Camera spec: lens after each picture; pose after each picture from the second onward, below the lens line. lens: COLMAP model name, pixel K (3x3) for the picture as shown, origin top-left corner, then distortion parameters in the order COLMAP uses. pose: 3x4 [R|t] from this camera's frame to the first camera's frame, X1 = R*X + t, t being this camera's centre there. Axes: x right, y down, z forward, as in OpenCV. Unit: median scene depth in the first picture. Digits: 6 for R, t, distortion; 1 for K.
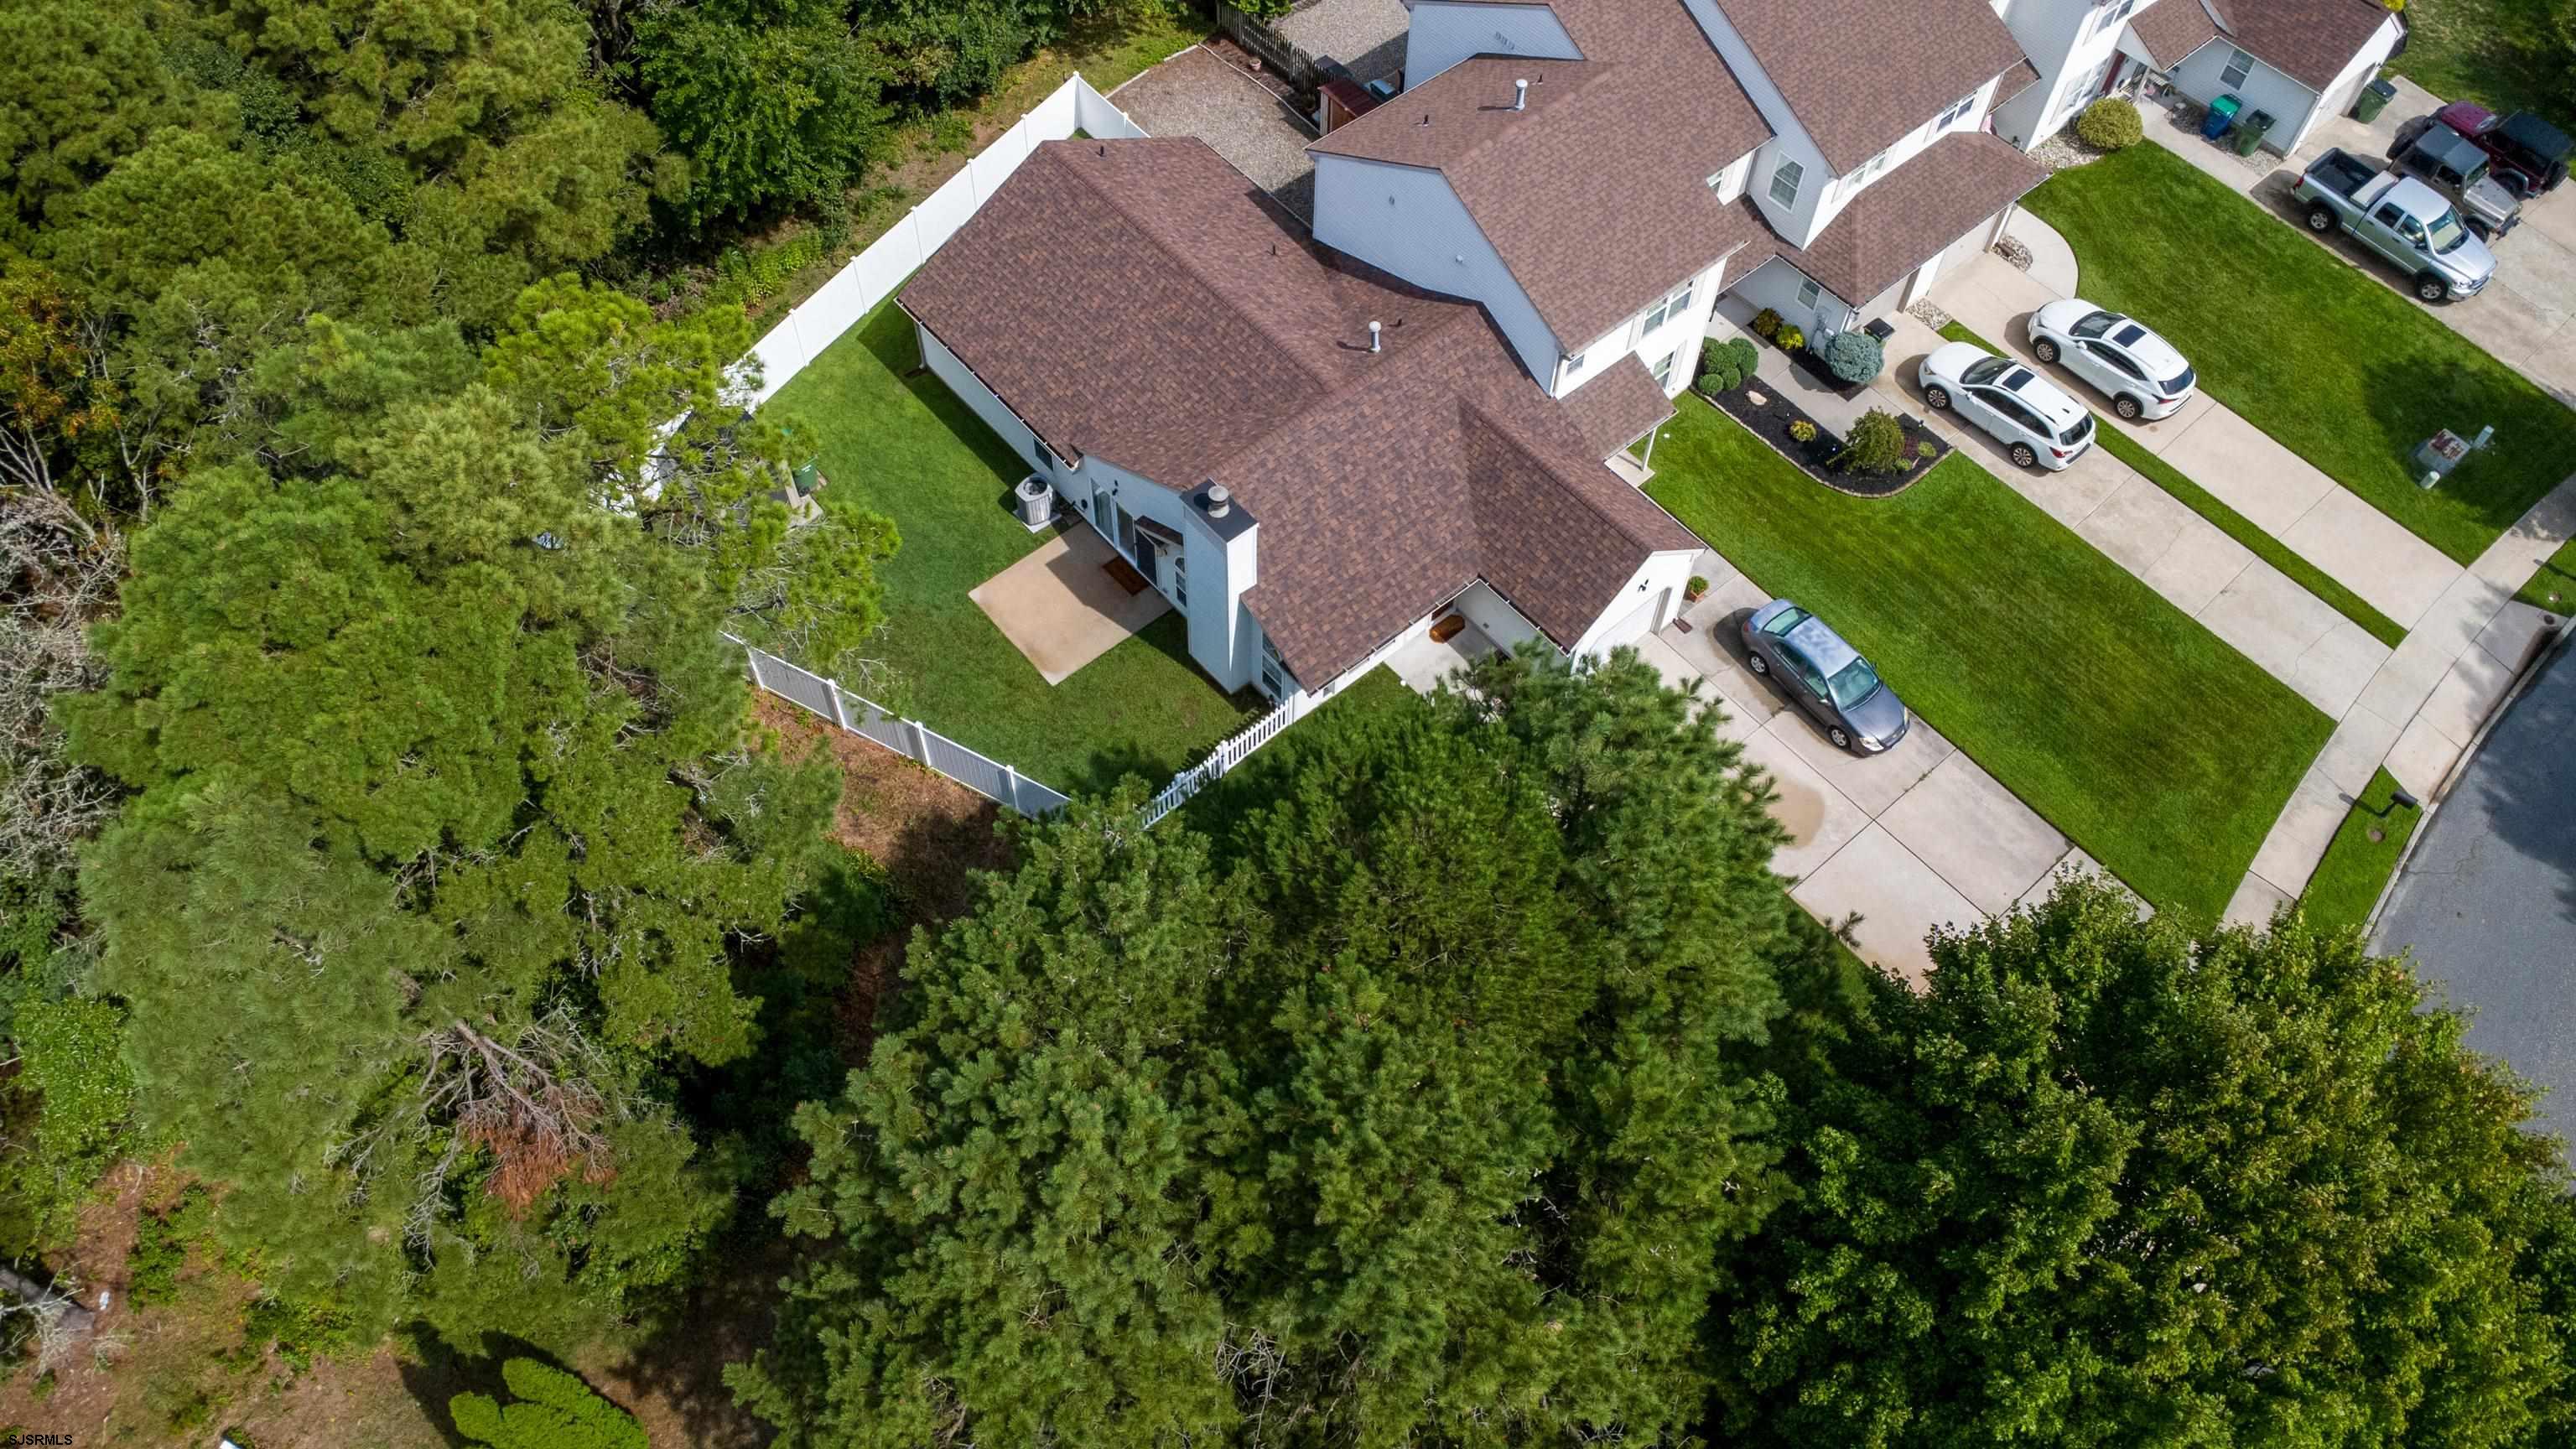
lens RADIAL K [[1814.8, 0, 1282.1], [0, 1814.8, 722.6], [0, 0, 1]] dist [0.021752, -0.037988]
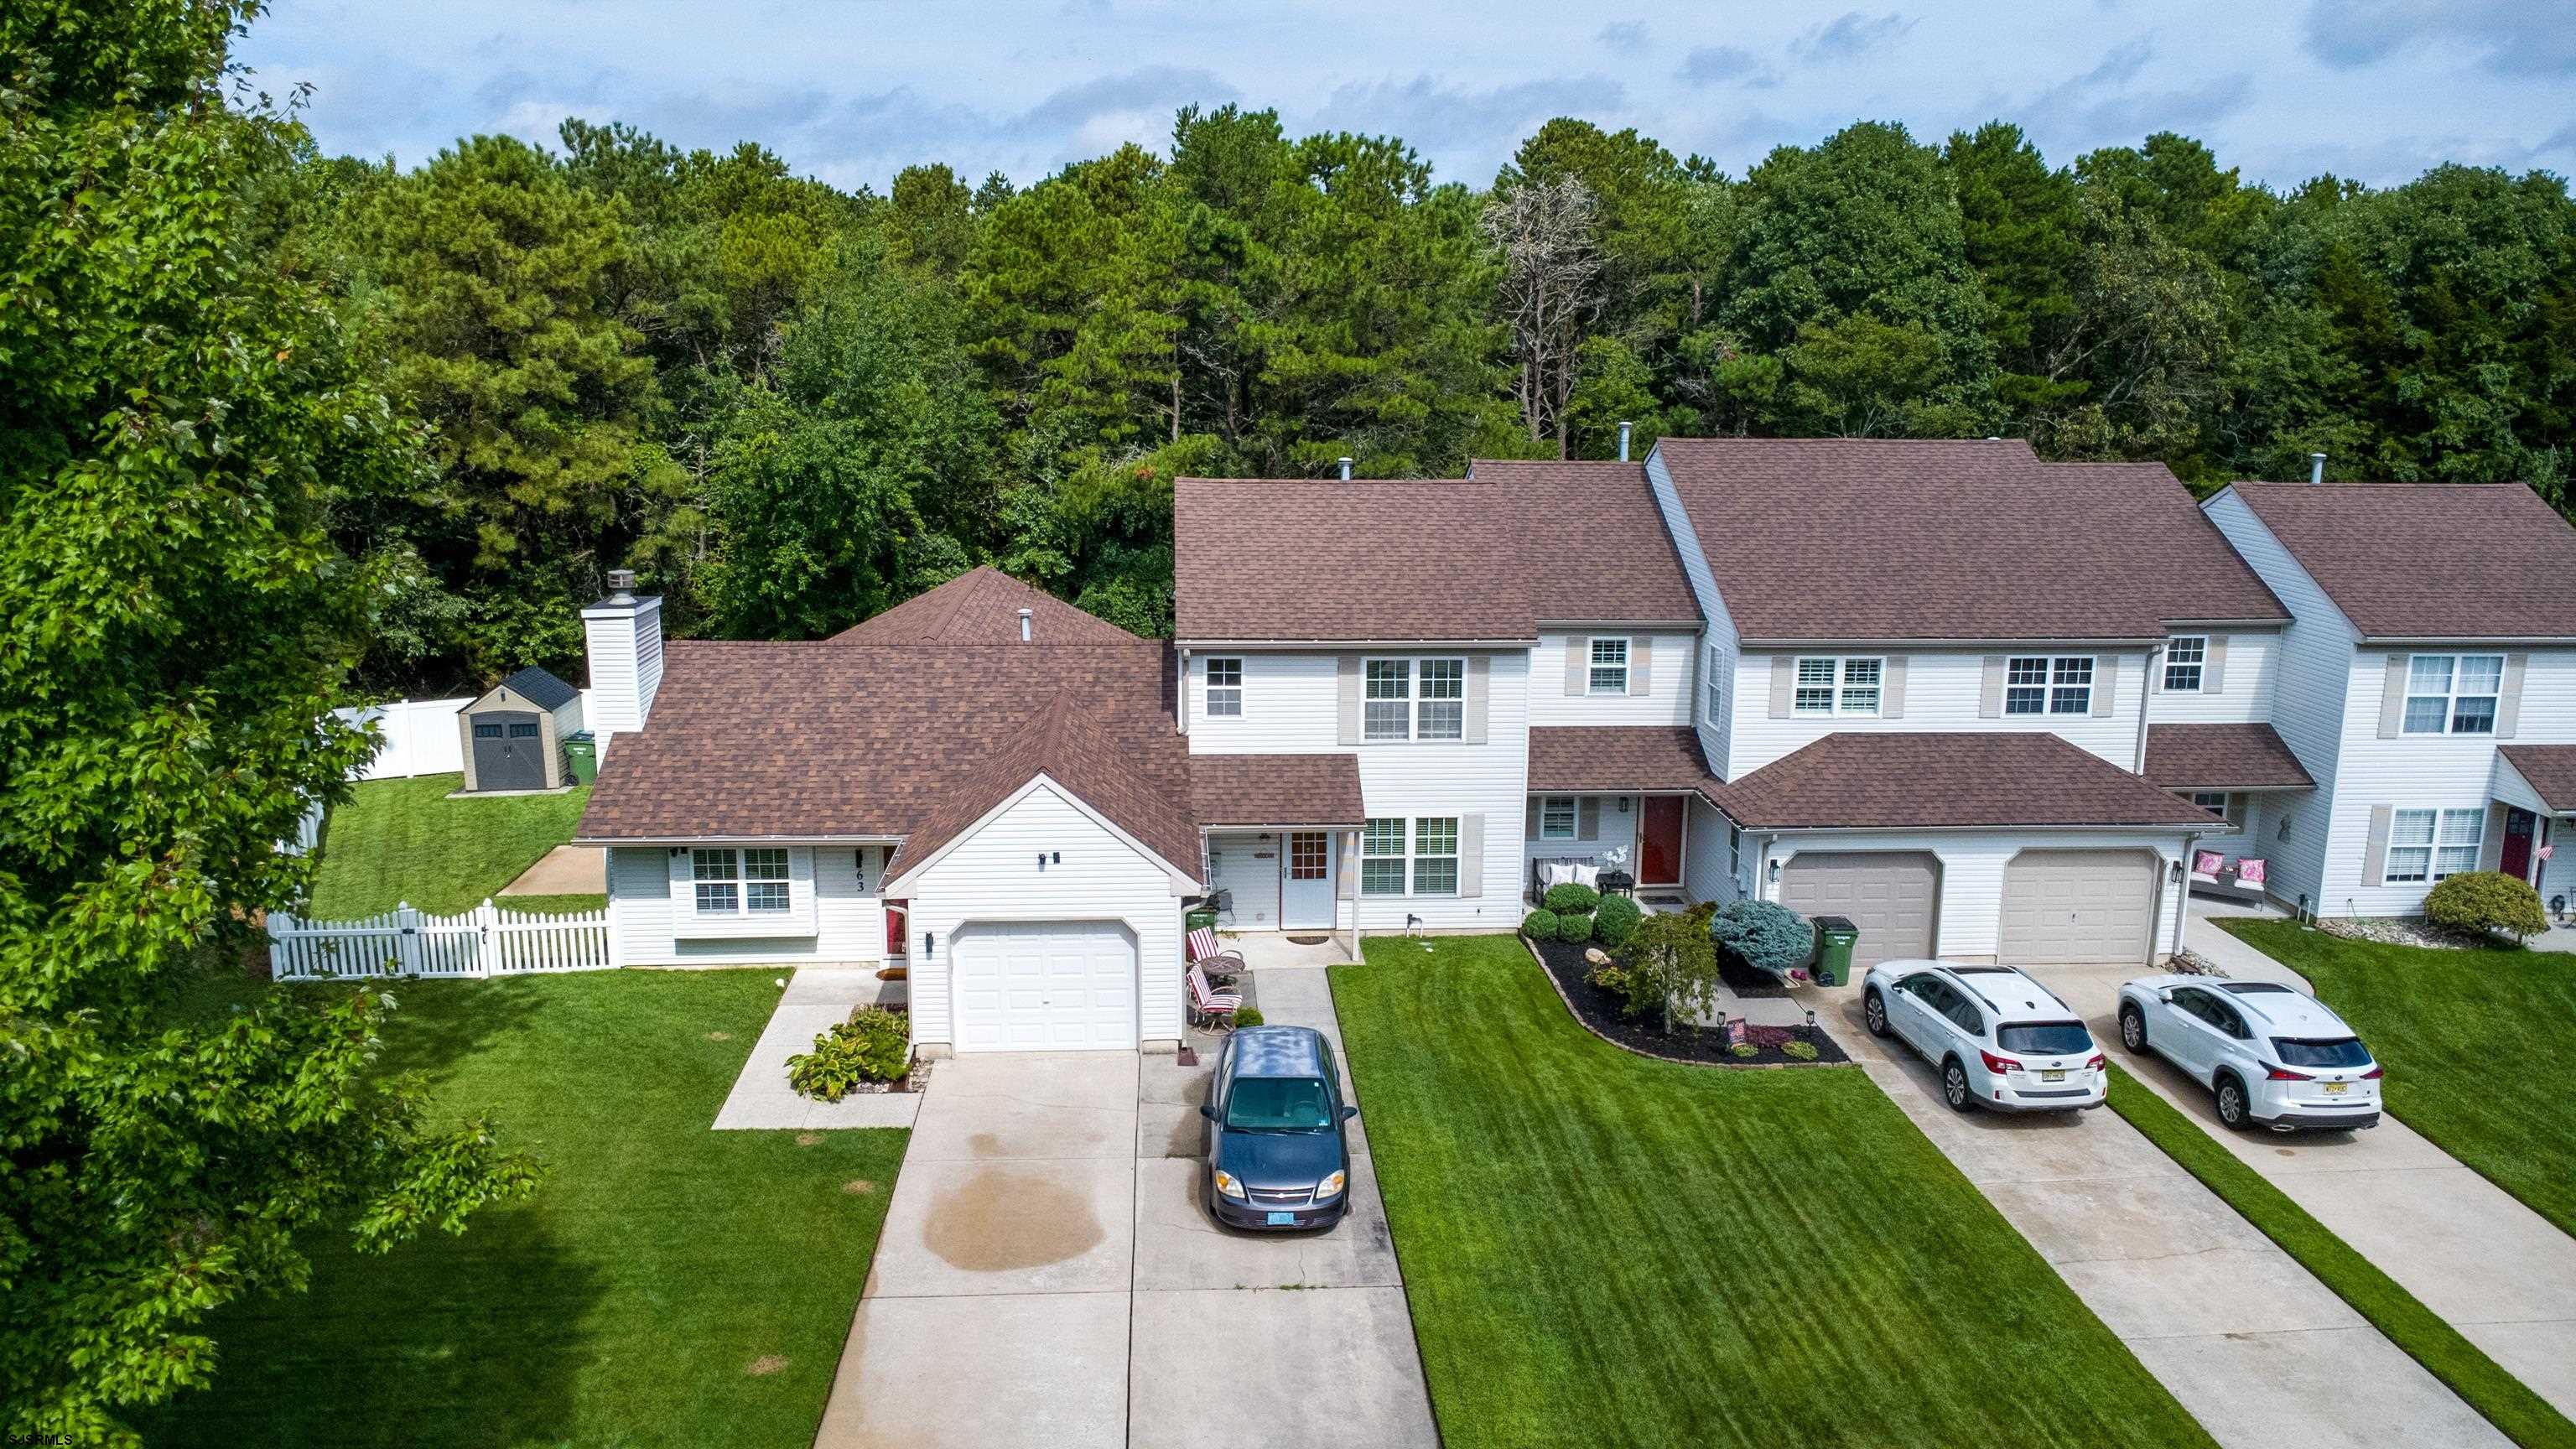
lens RADIAL K [[1814.8, 0, 1283.3], [0, 1814.8, 728.3], [0, 0, 1]] dist [0.021752, -0.037988]
pose [[0.801754, 0.116892, -0.586112, 0.582081], [-0.496238, 0.676740, -0.543847, 0.182760], [0.333074, 0.726883, 0.600585, 0.565707]]
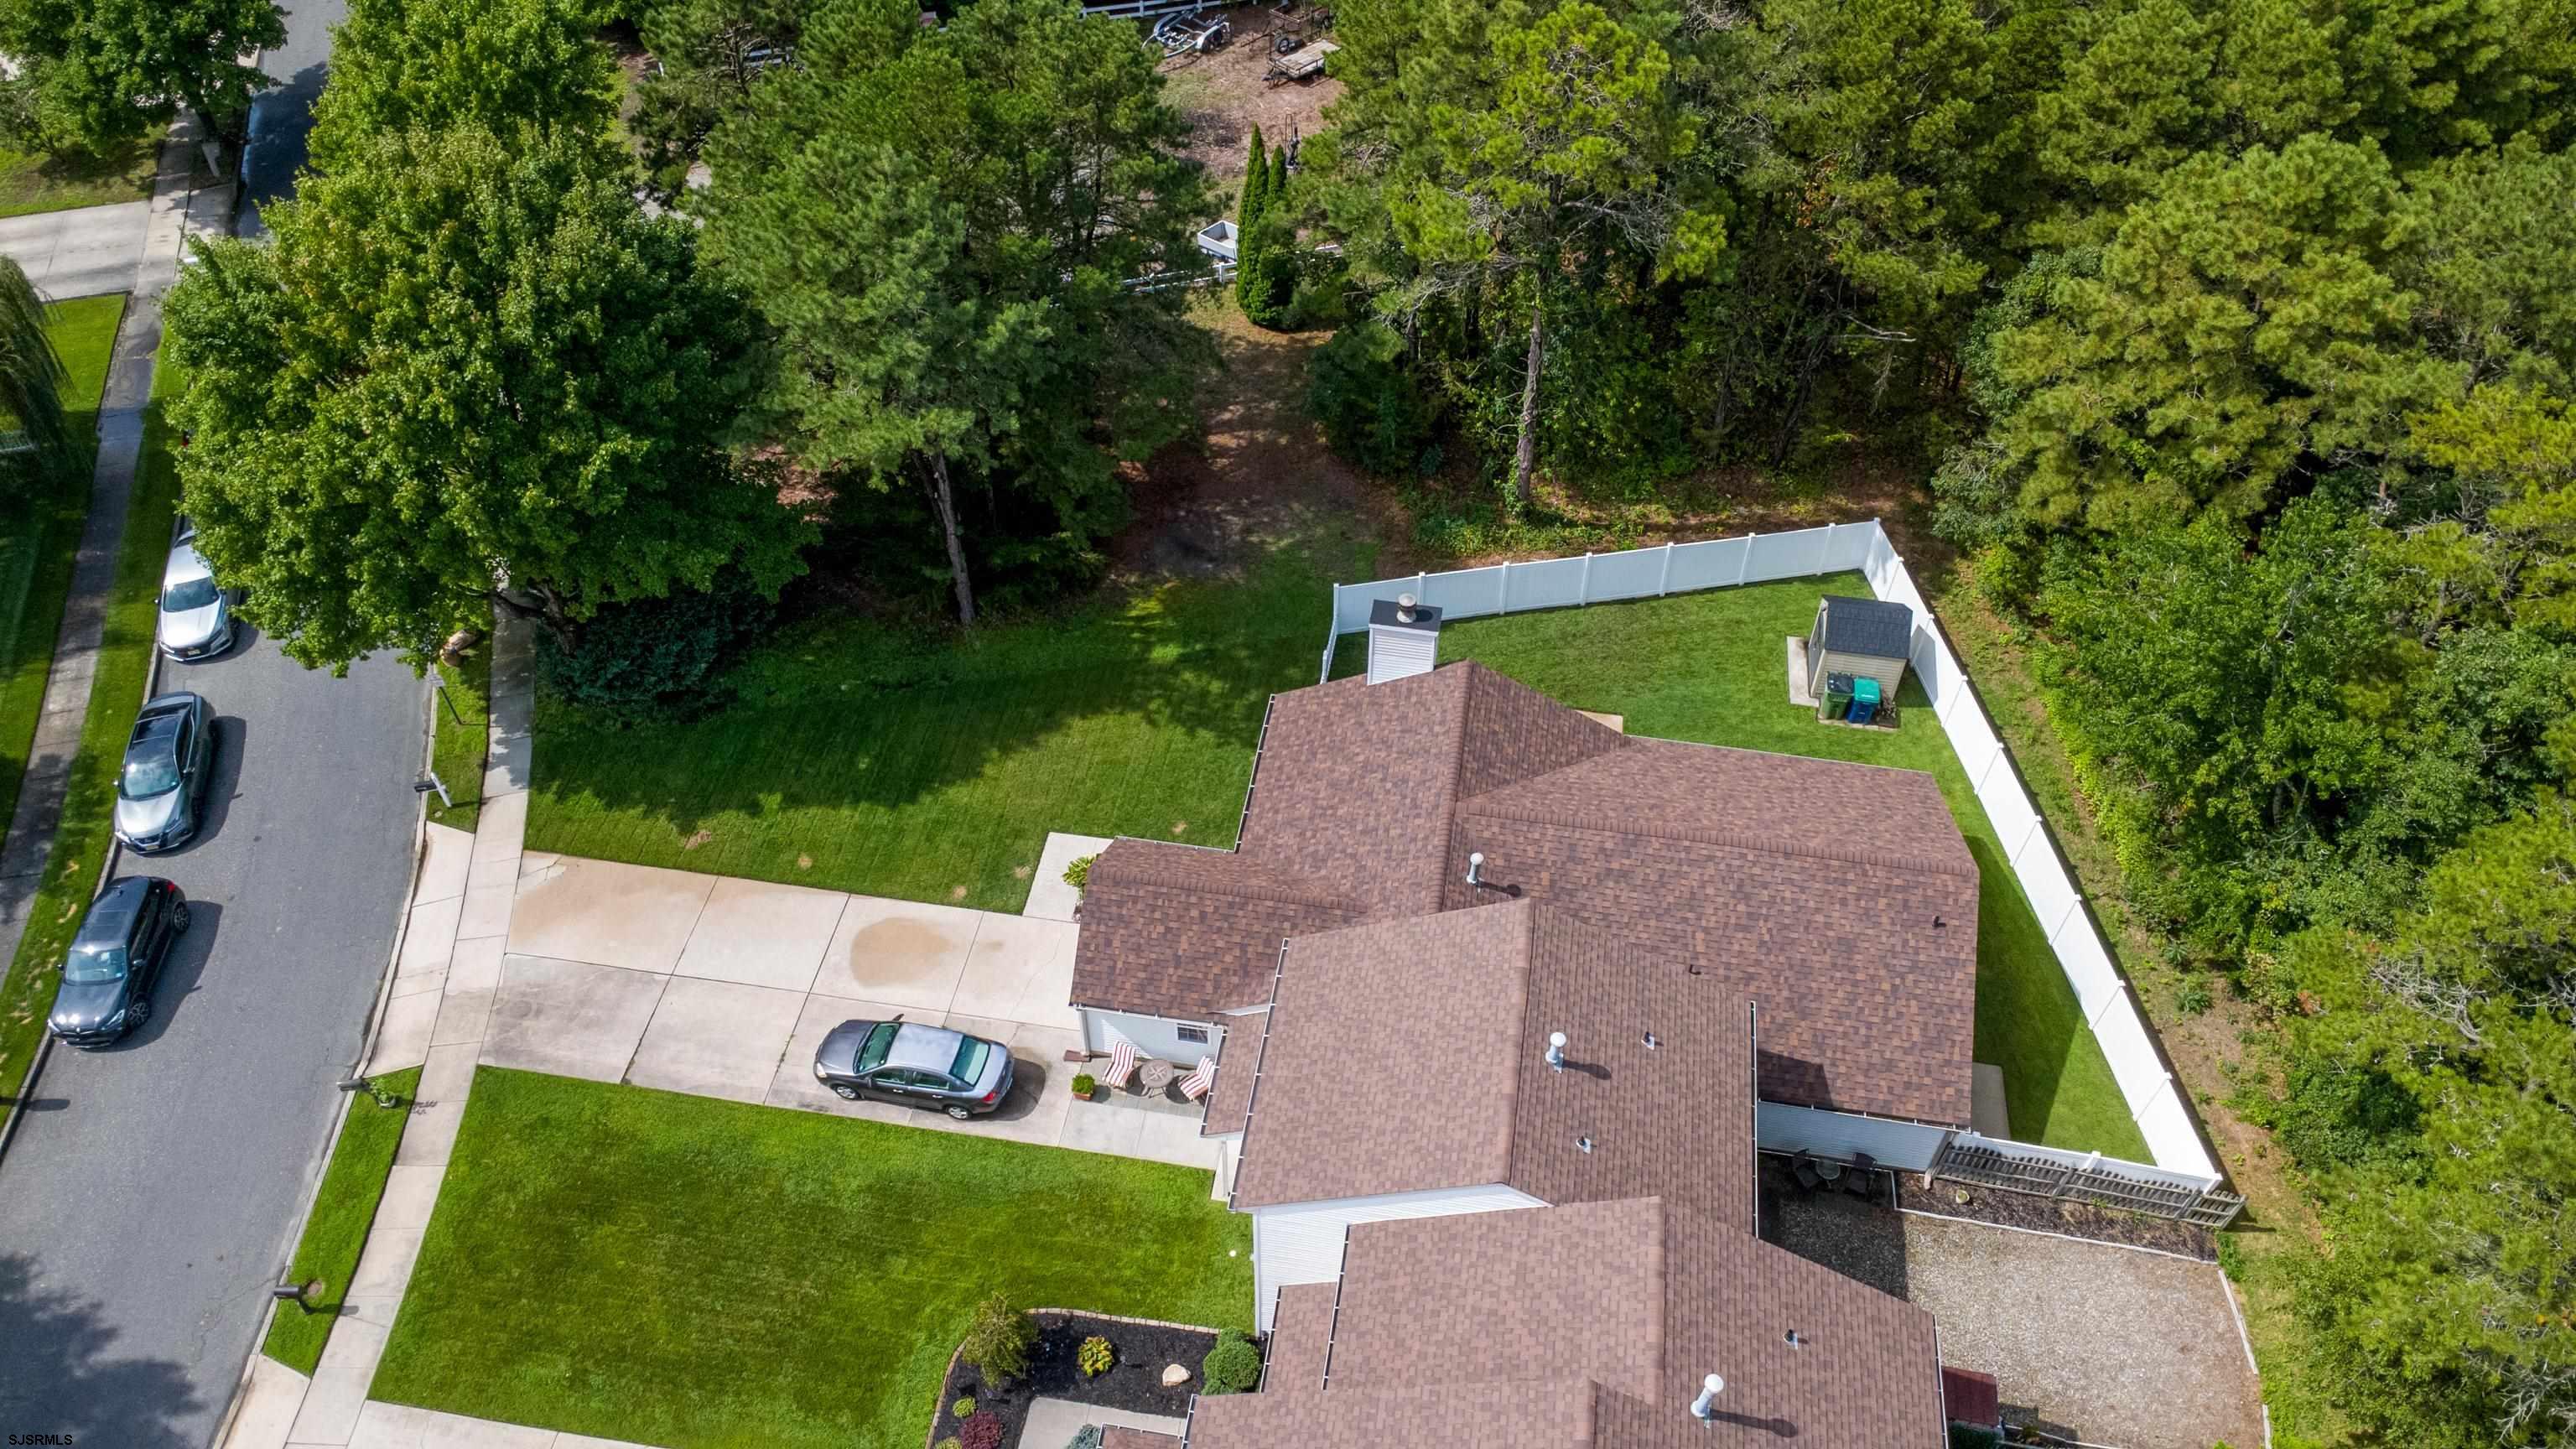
lens RADIAL K [[1814.8, 0, 1295.2], [0, 1814.8, 731.6], [0, 0, 1]] dist [0.021752, -0.037988]
pose [[-0.762406, 0.459030, -0.456101, 0.479714], [-0.549005, -0.085740, 0.831410, -0.870982], [0.342537, 0.884274, 0.317378, 0.591633]]
